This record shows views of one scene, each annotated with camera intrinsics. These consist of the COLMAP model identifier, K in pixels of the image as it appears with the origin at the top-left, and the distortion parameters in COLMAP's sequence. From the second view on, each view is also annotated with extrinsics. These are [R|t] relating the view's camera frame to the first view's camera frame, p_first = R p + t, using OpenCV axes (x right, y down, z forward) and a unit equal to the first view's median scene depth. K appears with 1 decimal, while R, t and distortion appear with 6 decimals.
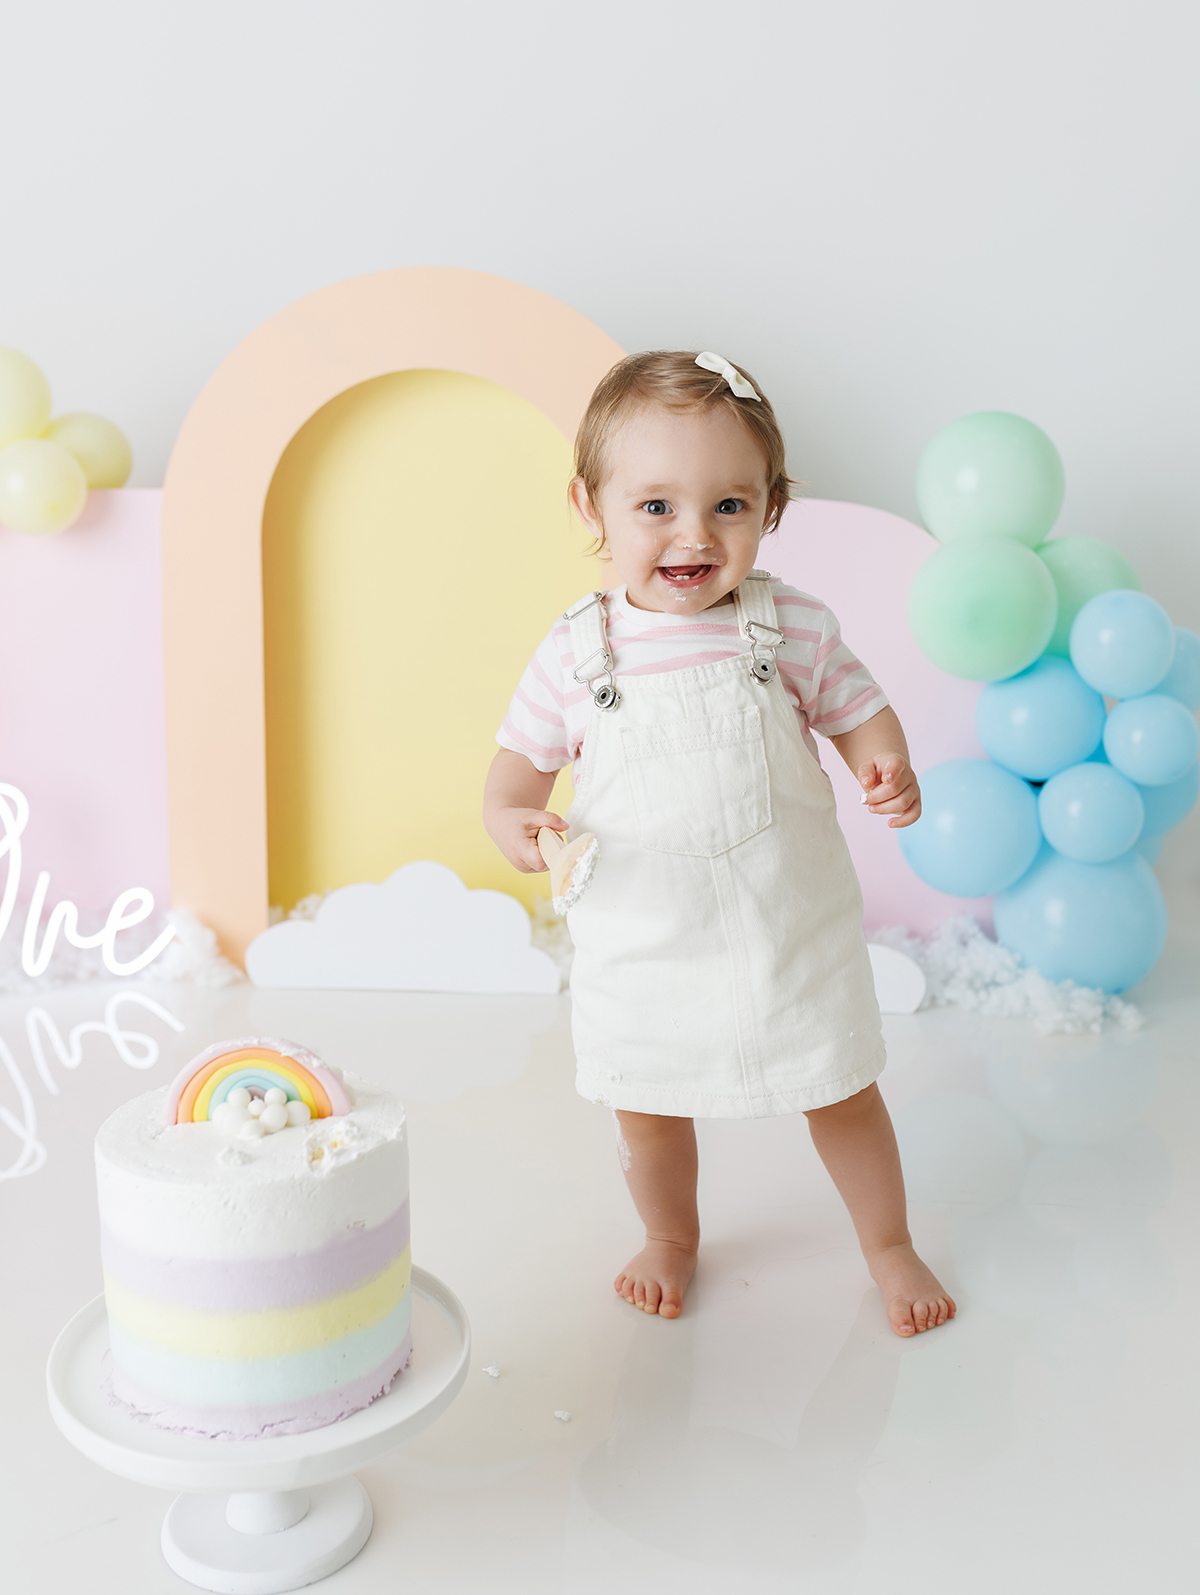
lens RADIAL K [[1734.8, 0, 575.0], [0, 1734.8, 722.4], [0, 0, 1]] dist [0.007989, 0.000000]
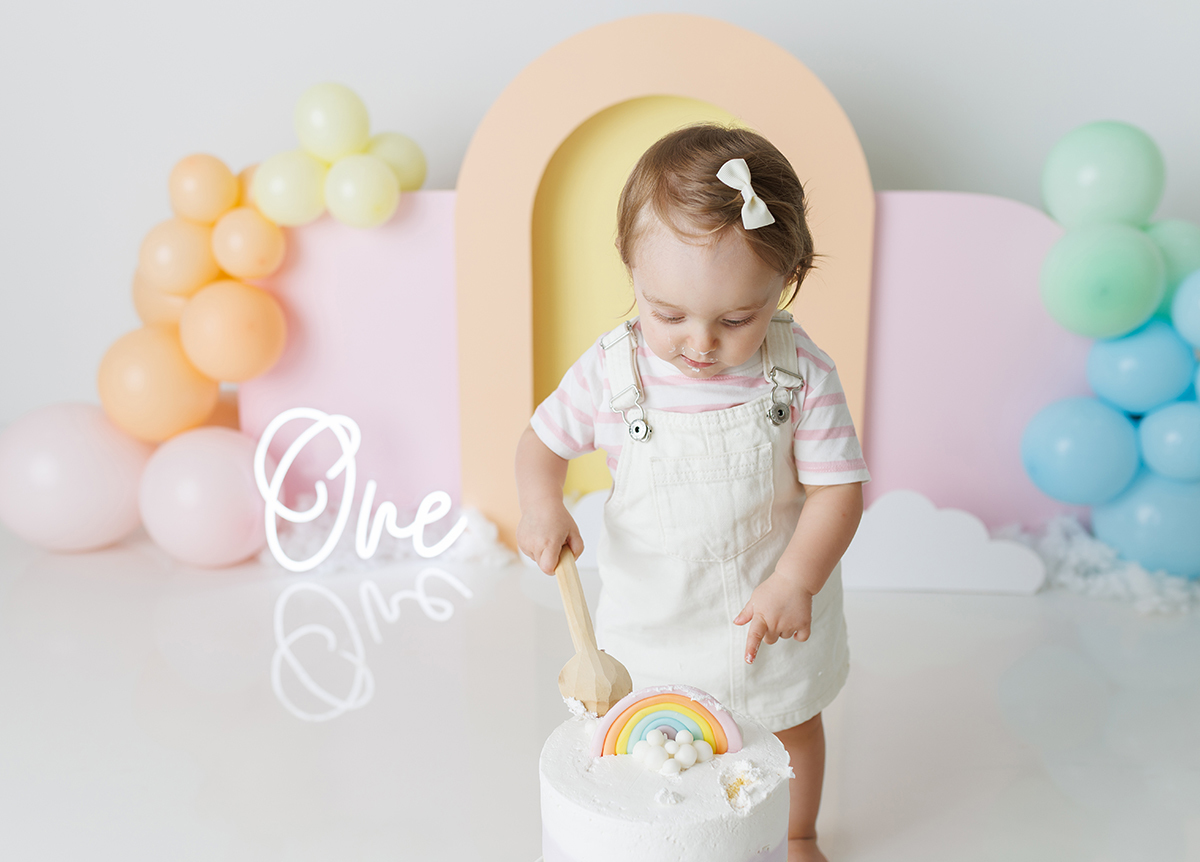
lens RADIAL K [[1222.4, 0, 569.6], [0, 1222.4, 427.3], [0, 0, 1]] dist [0.004895, 0.000000]
pose [[0.997893, 0.001425, -0.064869, -0.092400], [0.004026, 0.996471, 0.083836, -0.034587], [0.064760, -0.083920, 0.994366, 0.073719]]
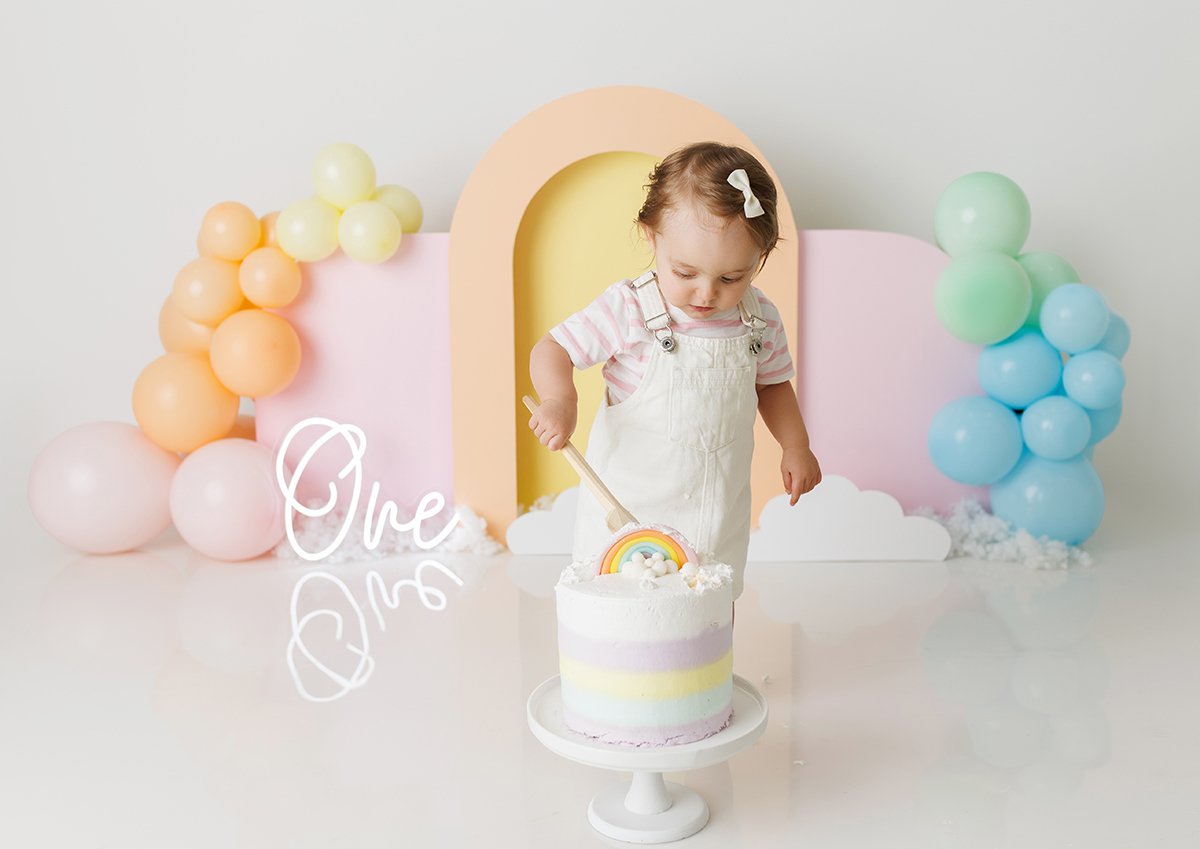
lens RADIAL K [[1262.9, 0, 606.7], [0, 1262.9, 392.1], [0, 0, 1]] dist [0.009490, 0.000000]
pose [[0.999784, -0.020276, 0.004486, -0.105725], [0.020371, 0.999543, -0.022350, 0.036256], [-0.004030, 0.022437, 0.999740, -0.125963]]
